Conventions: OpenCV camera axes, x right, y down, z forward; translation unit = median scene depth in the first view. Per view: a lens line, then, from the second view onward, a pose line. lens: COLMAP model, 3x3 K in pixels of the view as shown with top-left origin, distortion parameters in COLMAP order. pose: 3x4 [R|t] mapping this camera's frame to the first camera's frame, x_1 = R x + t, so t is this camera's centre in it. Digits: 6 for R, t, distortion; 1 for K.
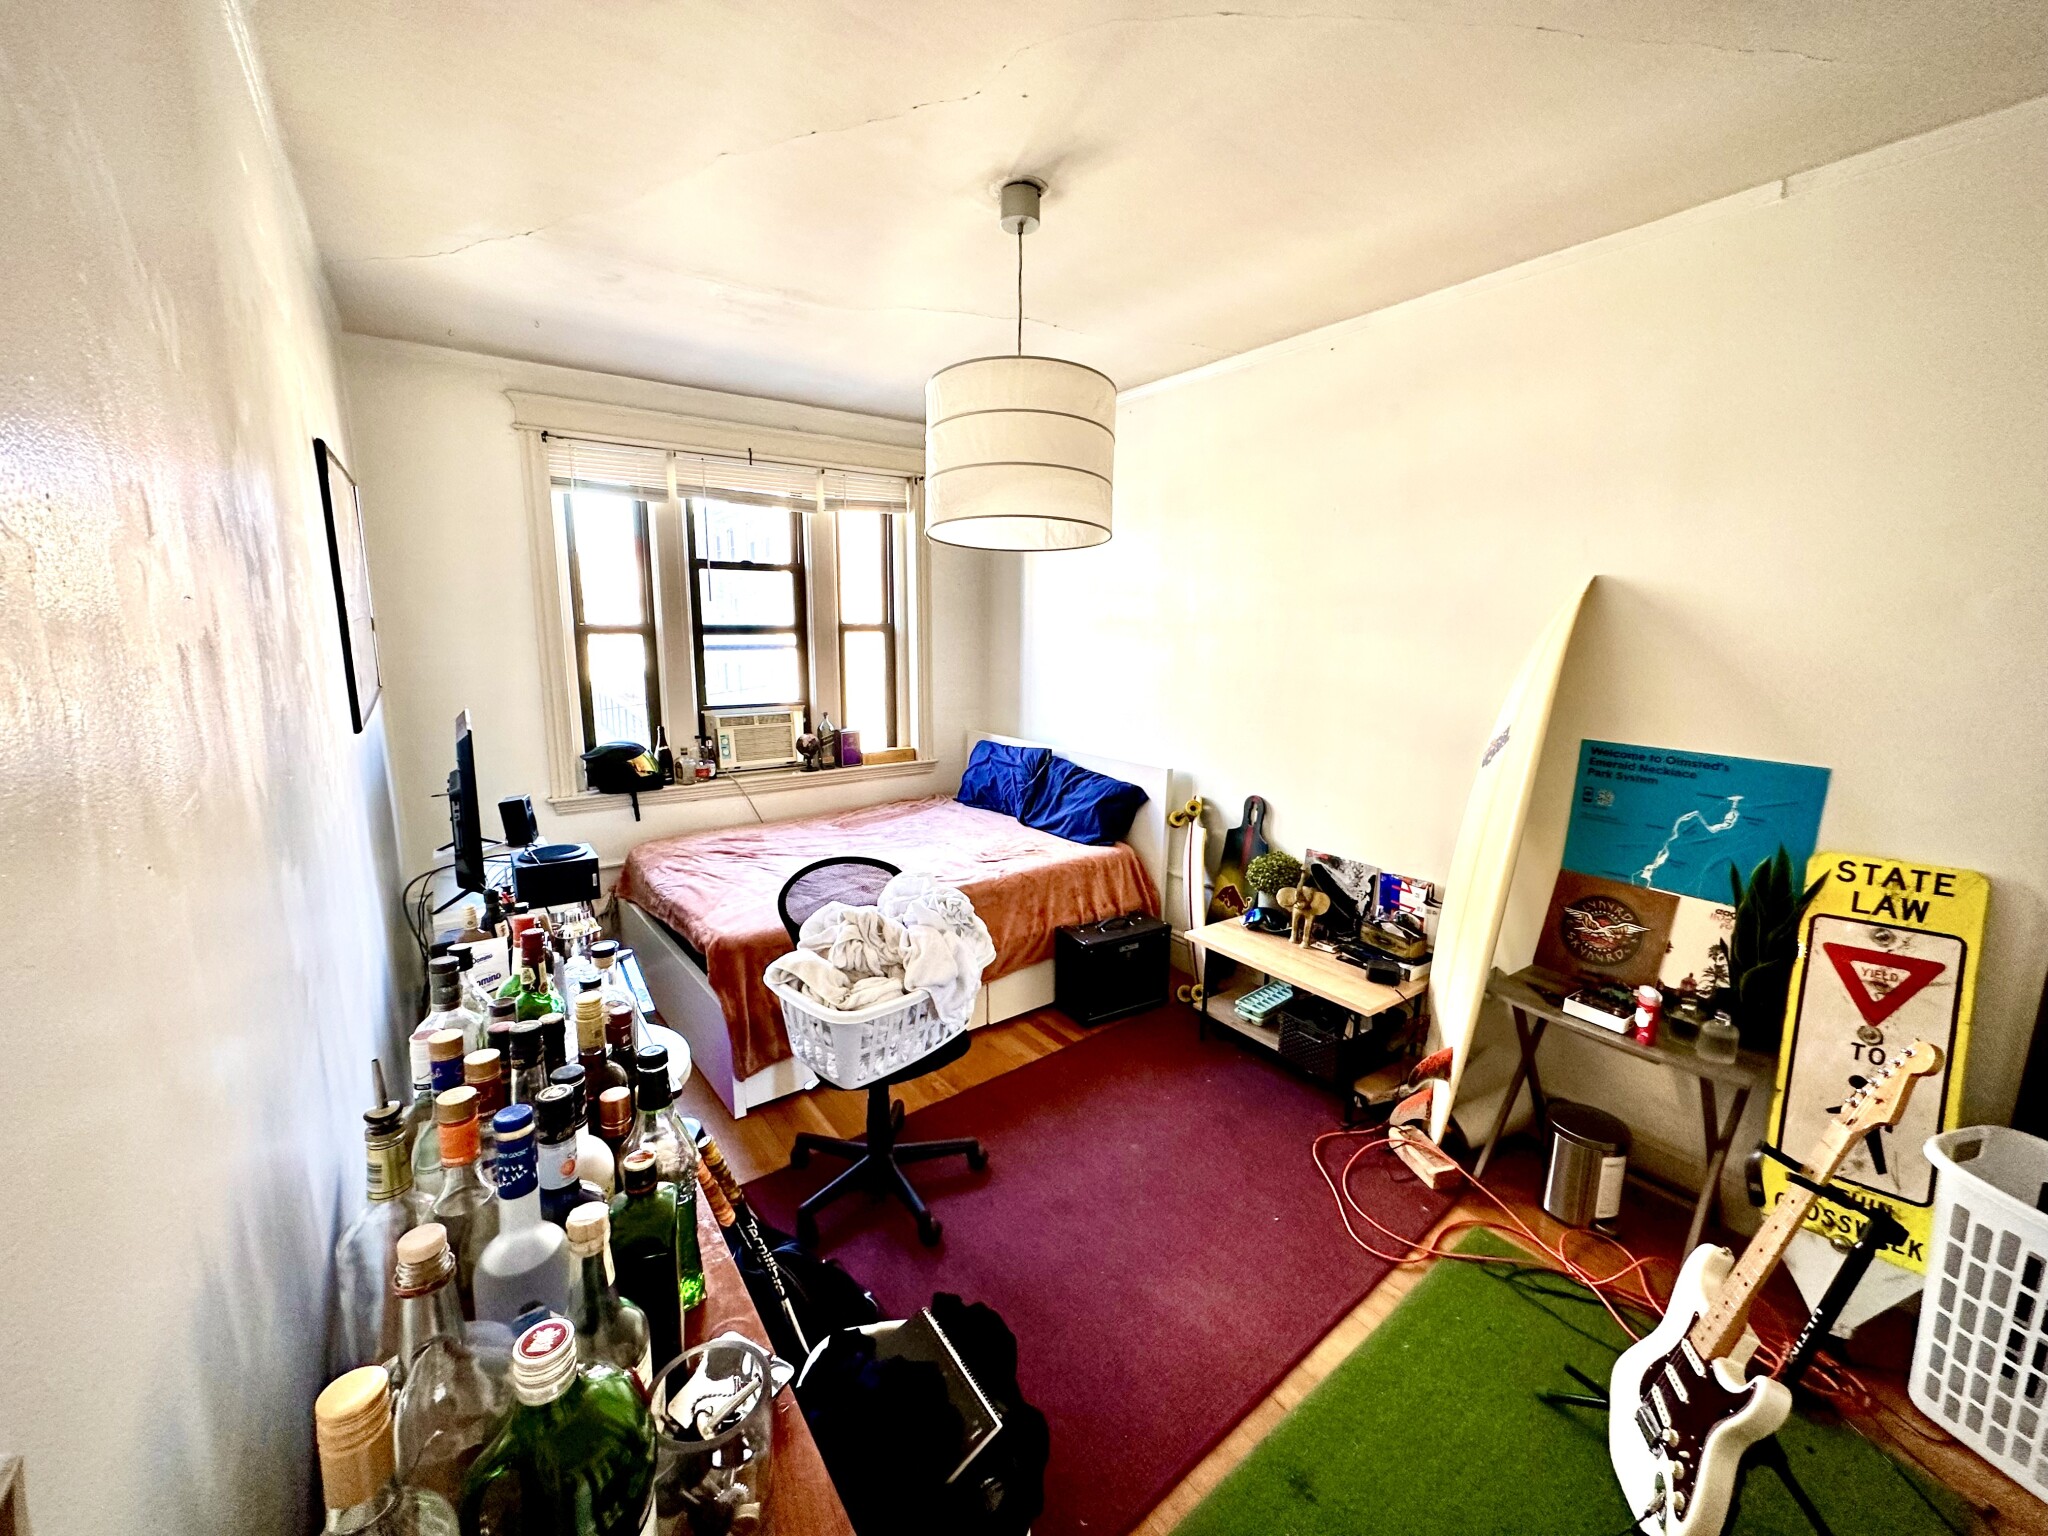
lens RADIAL K [[813.4, 0, 1020.9], [0, 813.4, 767.8], [0, 0, 1]] dist [-0.002633, 0.000515]
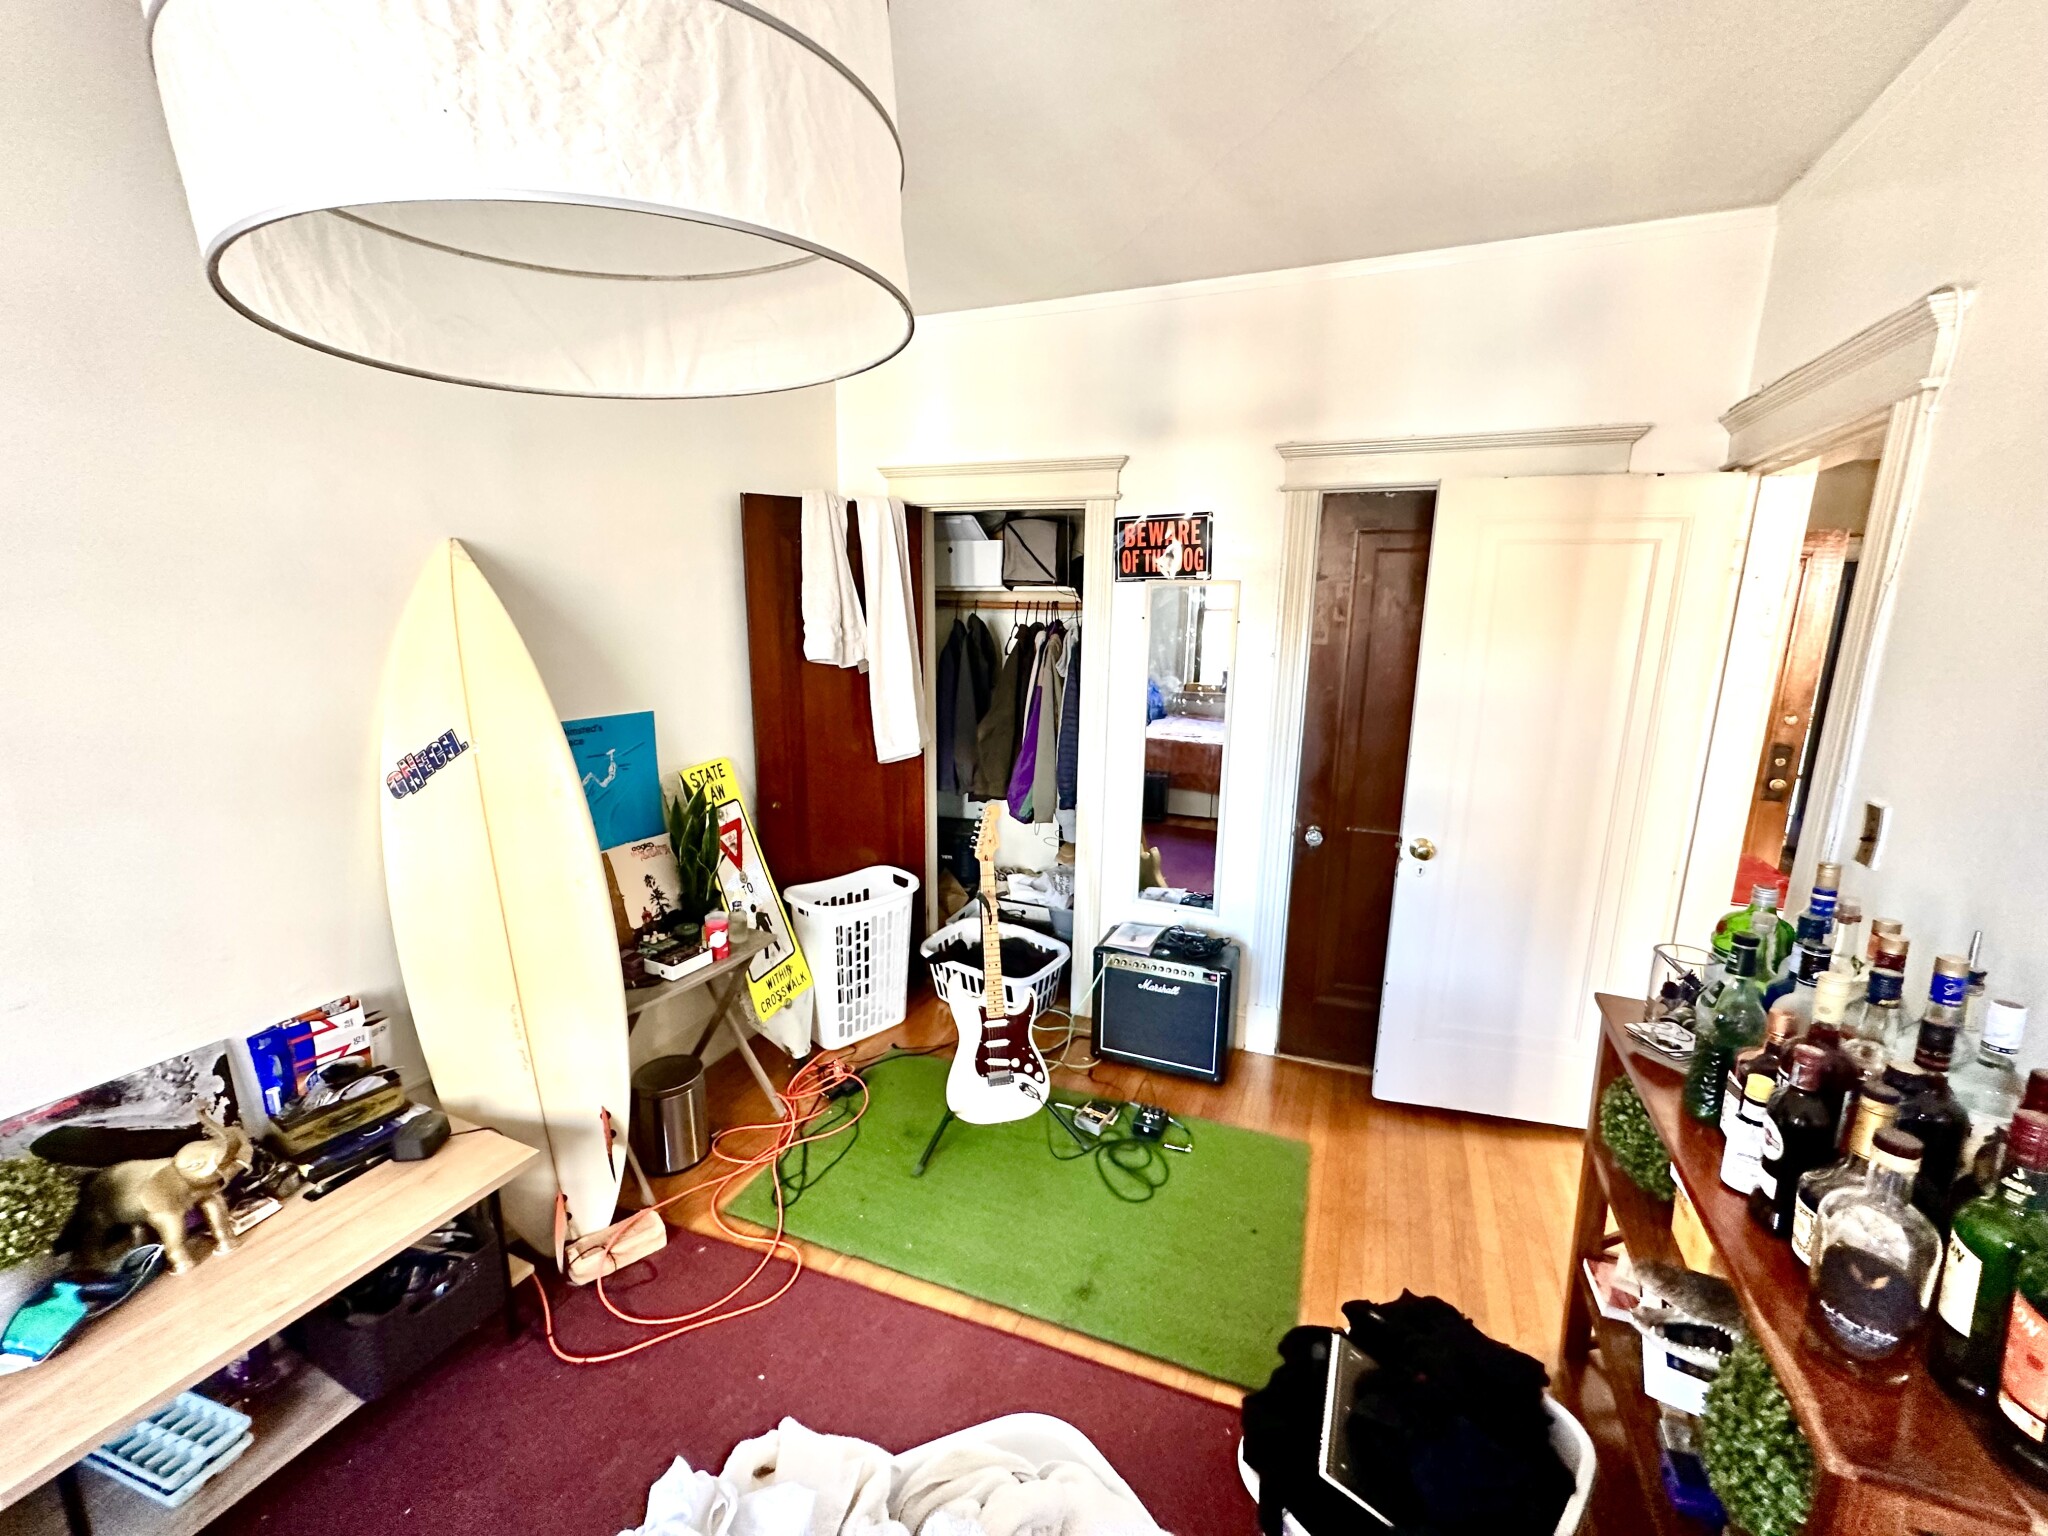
lens RADIAL K [[813.4, 0, 1018.6], [0, 813.4, 763.3], [0, 0, 1]] dist [-0.002633, 0.000515]
pose [[-0.510620, -0.172347, 0.842356, -0.278269], [0.139944, 0.949981, 0.279199, -0.139317], [-0.848341, 0.260448, -0.460960, 0.789140]]
